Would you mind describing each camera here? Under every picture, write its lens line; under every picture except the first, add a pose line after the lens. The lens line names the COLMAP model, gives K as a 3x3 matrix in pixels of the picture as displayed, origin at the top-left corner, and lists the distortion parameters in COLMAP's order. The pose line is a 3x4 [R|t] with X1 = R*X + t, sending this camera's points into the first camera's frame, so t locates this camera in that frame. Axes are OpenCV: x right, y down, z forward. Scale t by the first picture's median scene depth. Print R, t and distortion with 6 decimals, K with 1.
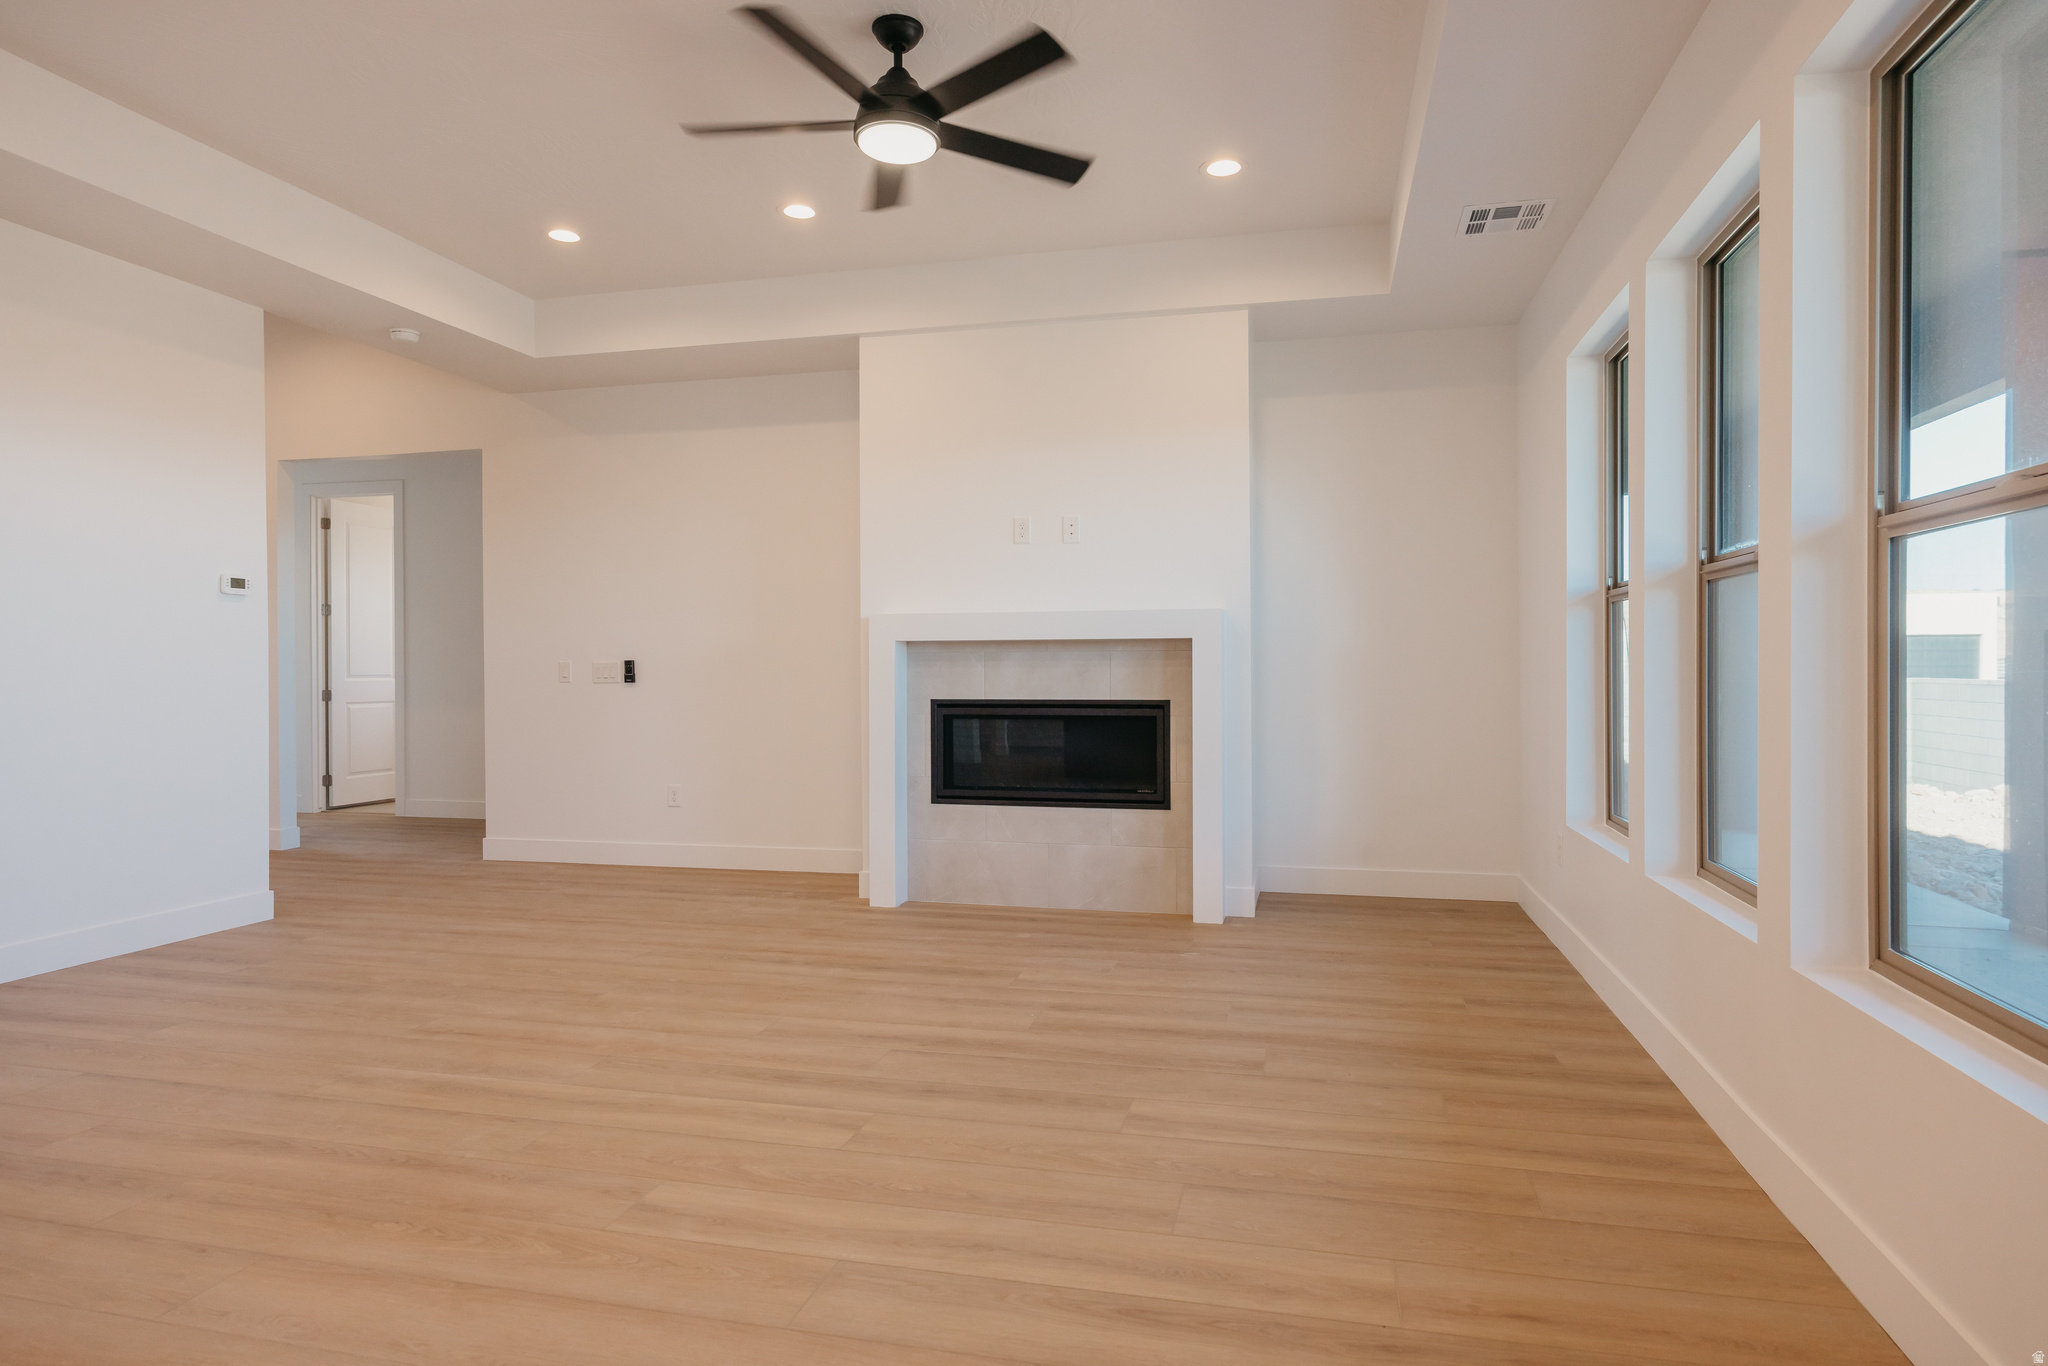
lens RADIAL K [[1147.8, 0, 1028.3], [0, 1147.8, 676.2], [0, 0, 1]] dist [-0.000484, -0.000993]
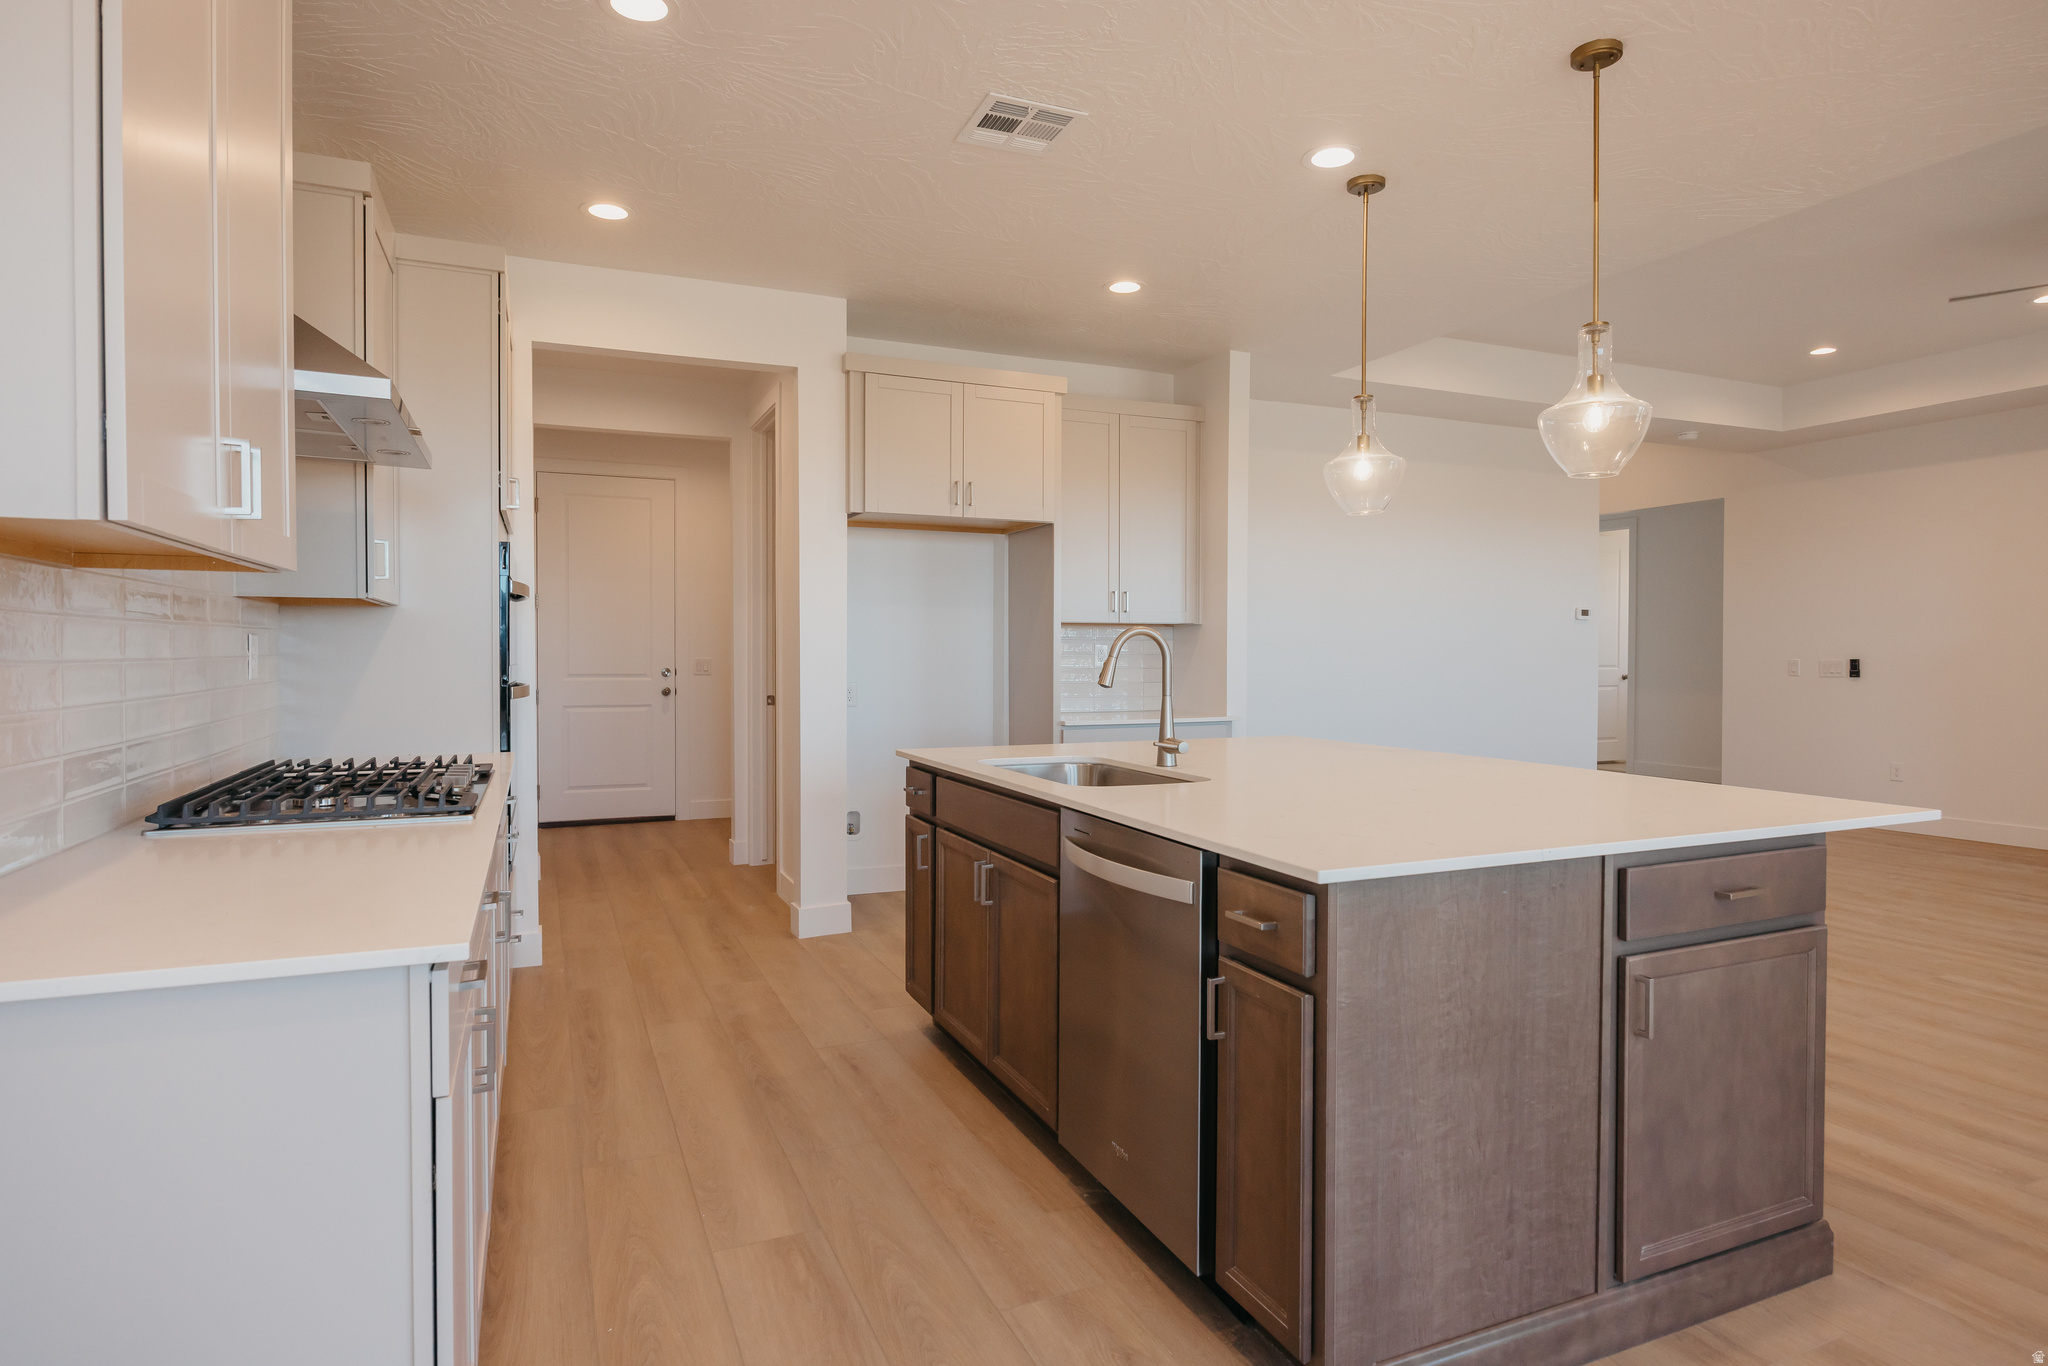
lens RADIAL K [[1147.8, 0, 1028.3], [0, 1147.8, 676.2], [0, 0, 1]] dist [-0.000484, -0.000993]
pose [[0.625369, 0.021244, -0.780040, 0.123424], [-0.007620, 0.999748, 0.021118, -0.030221], [0.780292, -0.007263, 0.625373, -0.955017]]
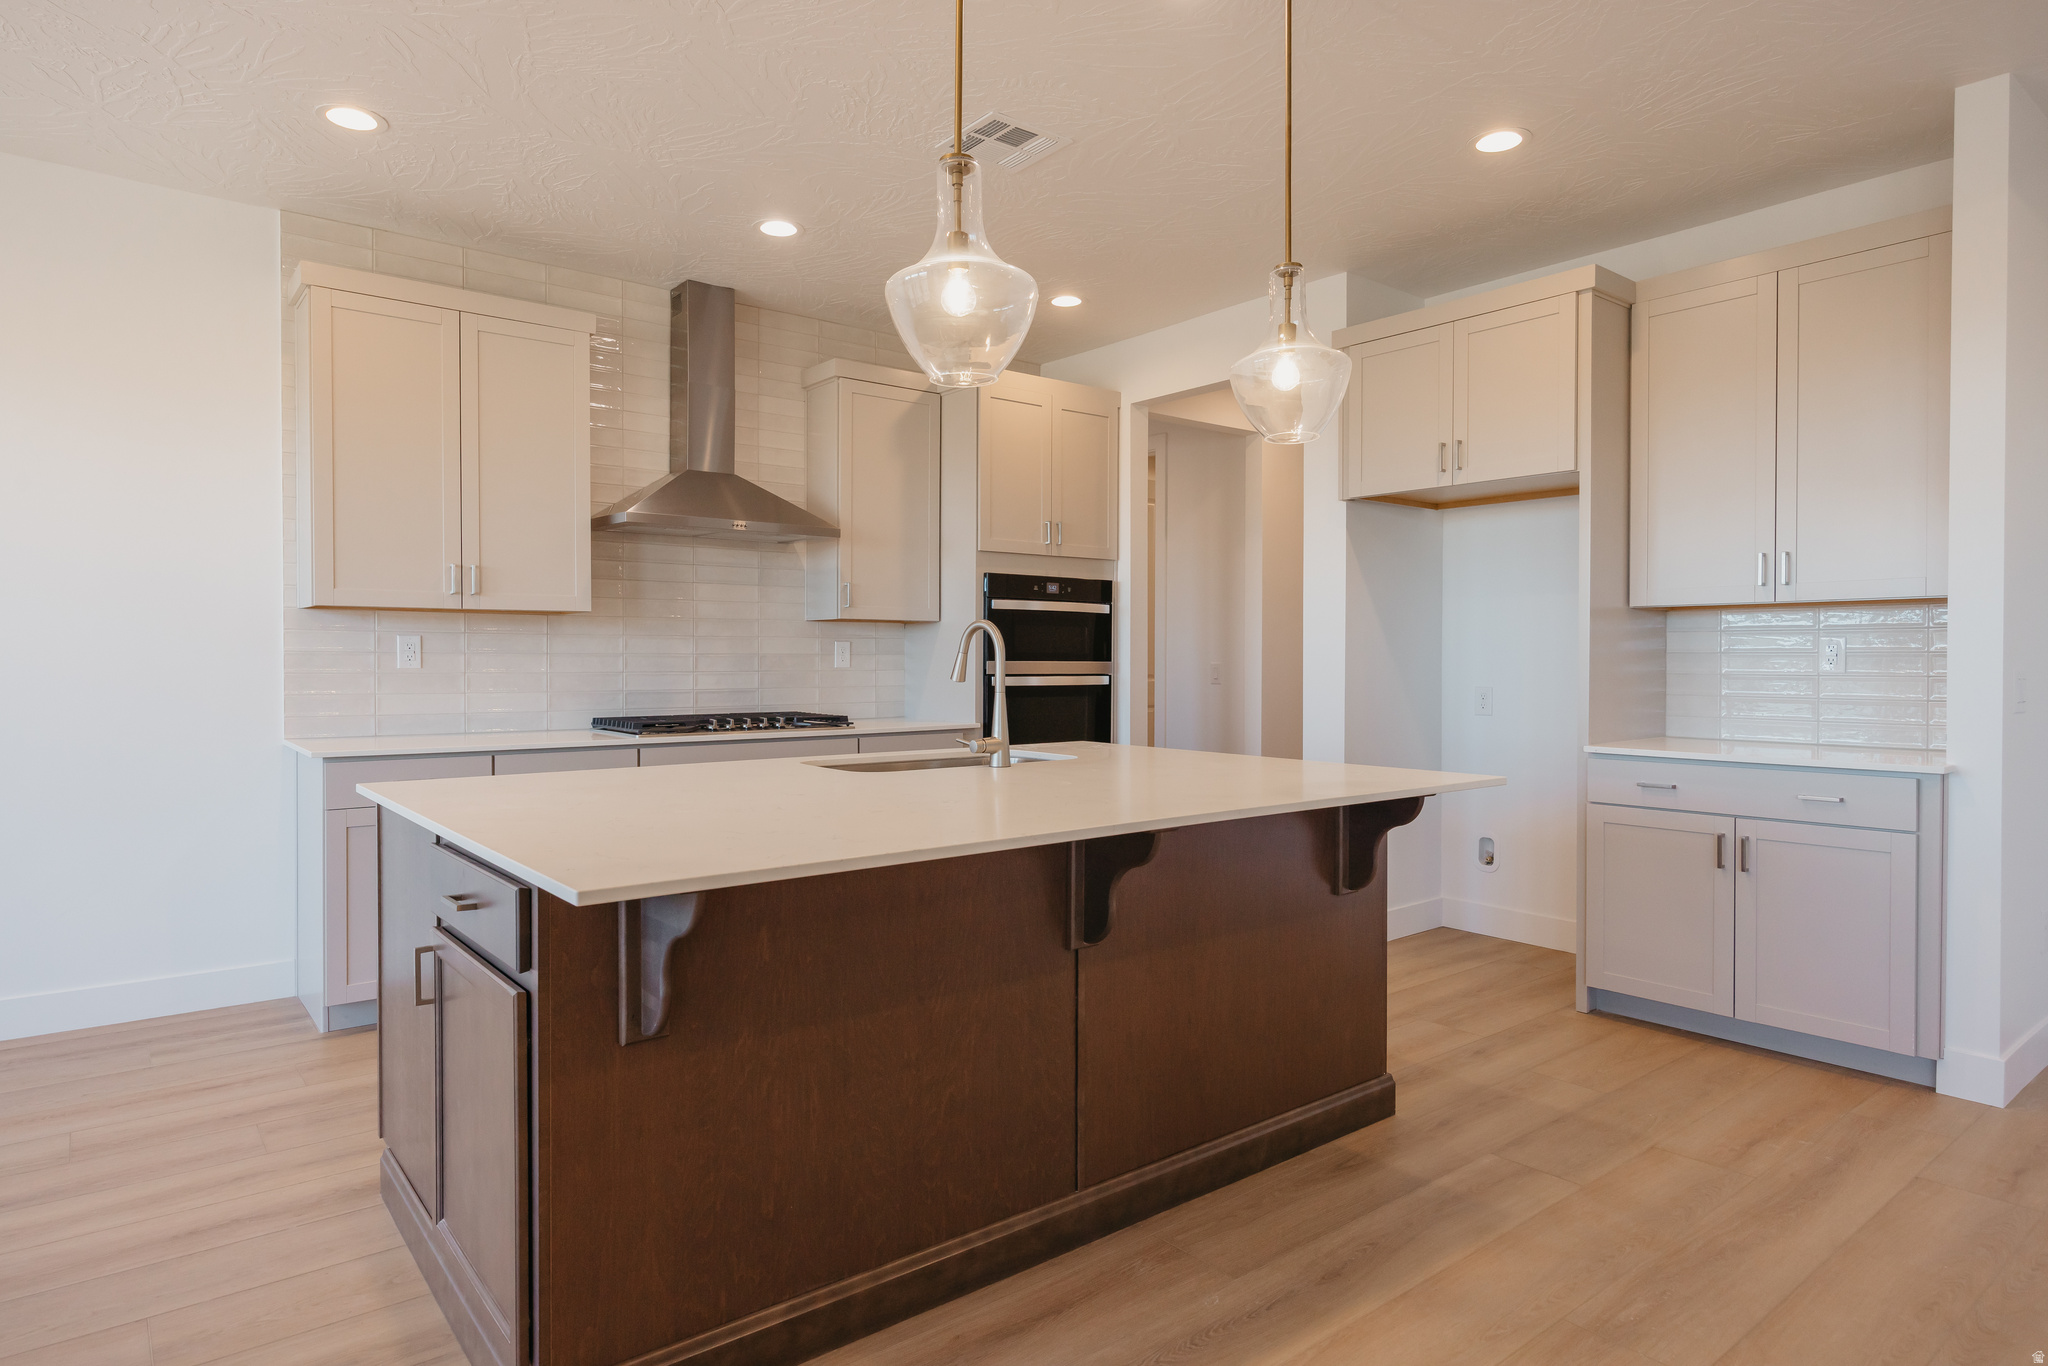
lens RADIAL K [[1147.8, 0, 1028.3], [0, 1147.8, 676.2], [0, 0, 1]] dist [-0.000484, -0.000993]
pose [[-0.591067, 0.018393, -0.806413, 0.173047], [-0.001063, 0.999721, 0.023581, -0.027863], [0.806622, 0.014795, -0.590883, 0.426828]]
